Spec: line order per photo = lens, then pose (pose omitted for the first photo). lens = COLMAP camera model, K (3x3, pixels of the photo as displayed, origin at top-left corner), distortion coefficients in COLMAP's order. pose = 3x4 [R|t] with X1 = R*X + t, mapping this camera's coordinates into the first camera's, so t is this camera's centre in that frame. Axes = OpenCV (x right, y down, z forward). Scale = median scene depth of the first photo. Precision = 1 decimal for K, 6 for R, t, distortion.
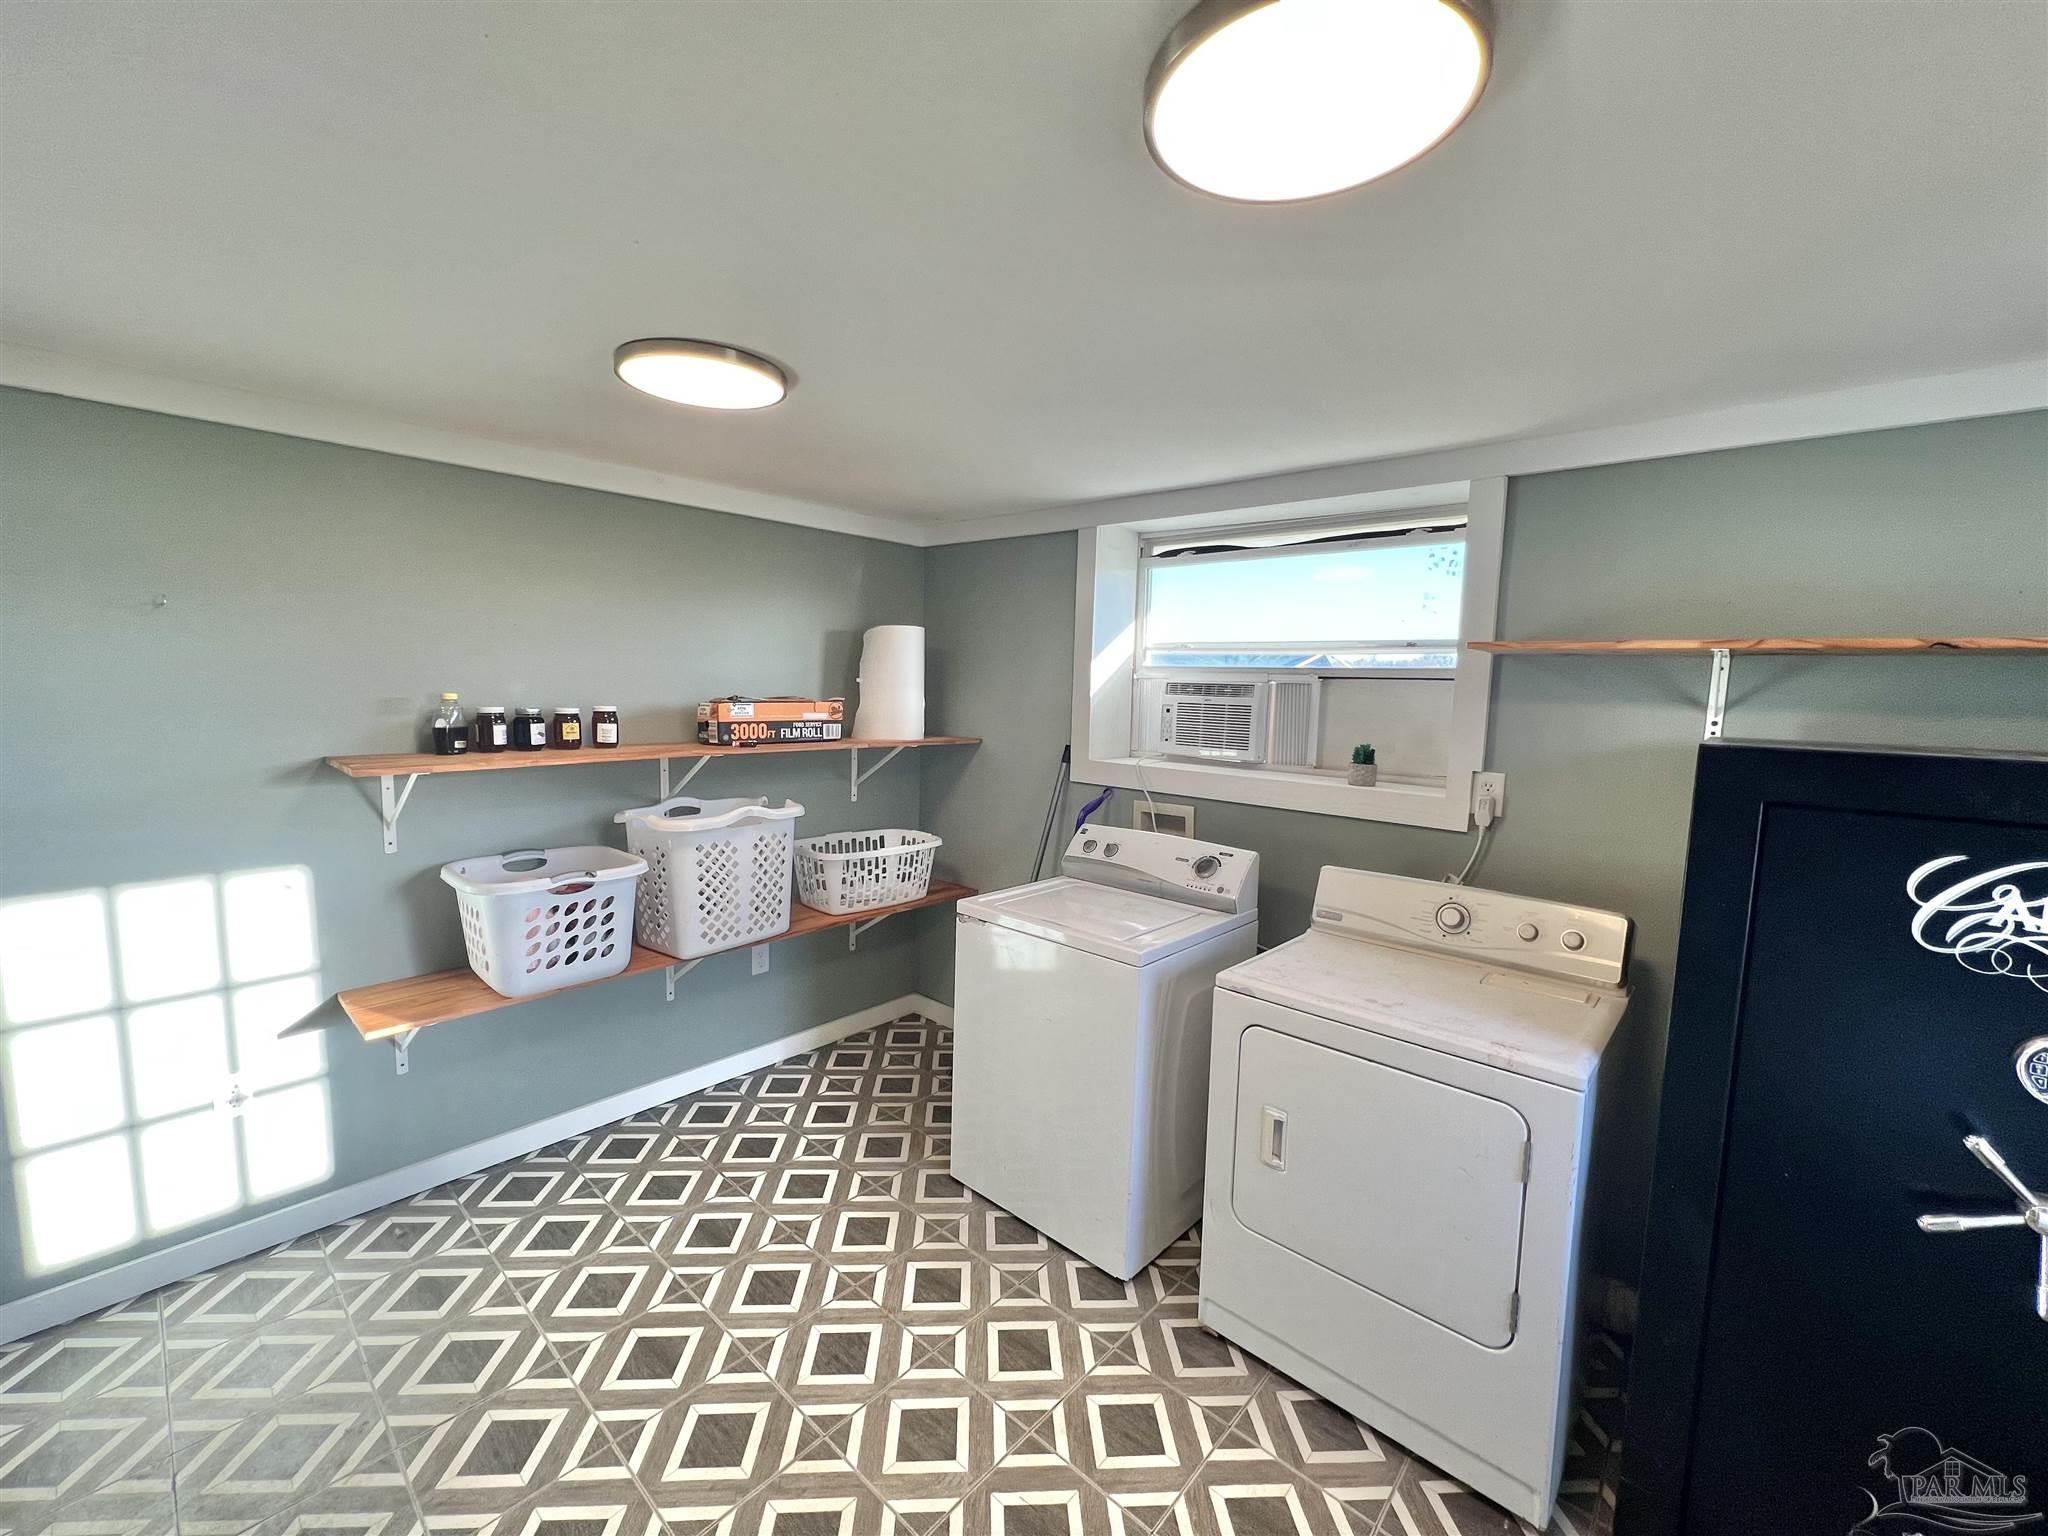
lens RADIAL K [[818.2, 0, 1020.9], [0, 818.2, 766.5], [0, 0, 1]] dist [-0.000280, -0.000029]
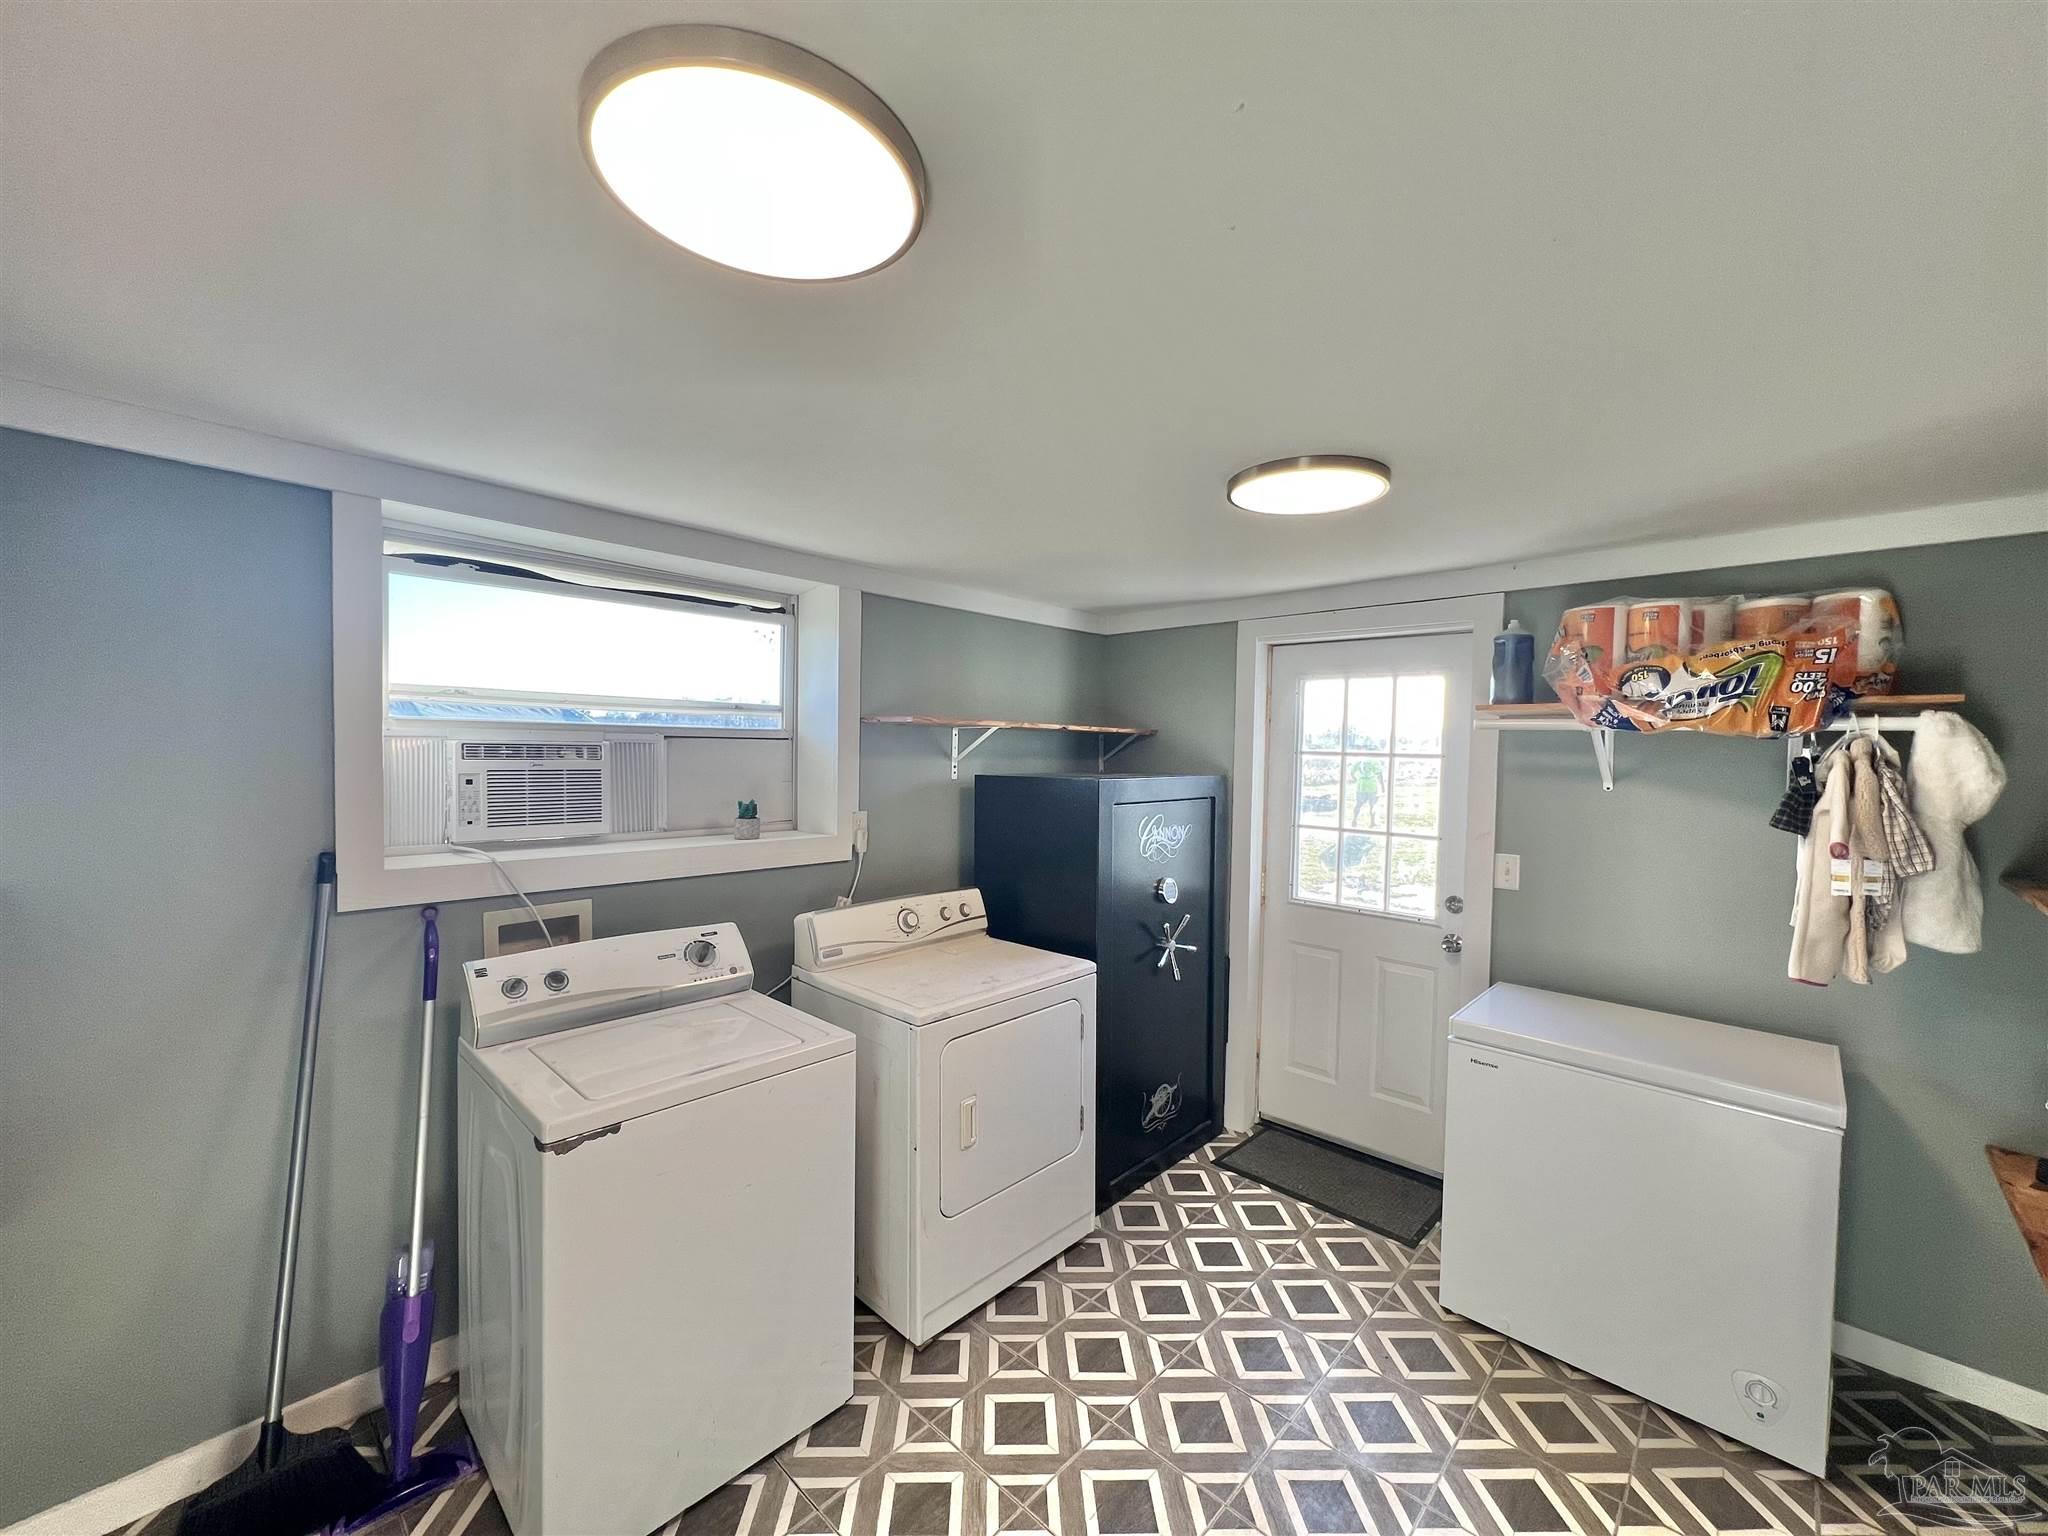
lens RADIAL K [[818.2, 0, 1020.9], [0, 818.2, 766.5], [0, 0, 1]] dist [-0.000280, -0.000029]
pose [[0.025284, -0.048058, 0.998524, -0.611005], [0.084981, 0.995332, 0.045753, -0.086097], [-0.996062, 0.083699, 0.029250, 0.582405]]
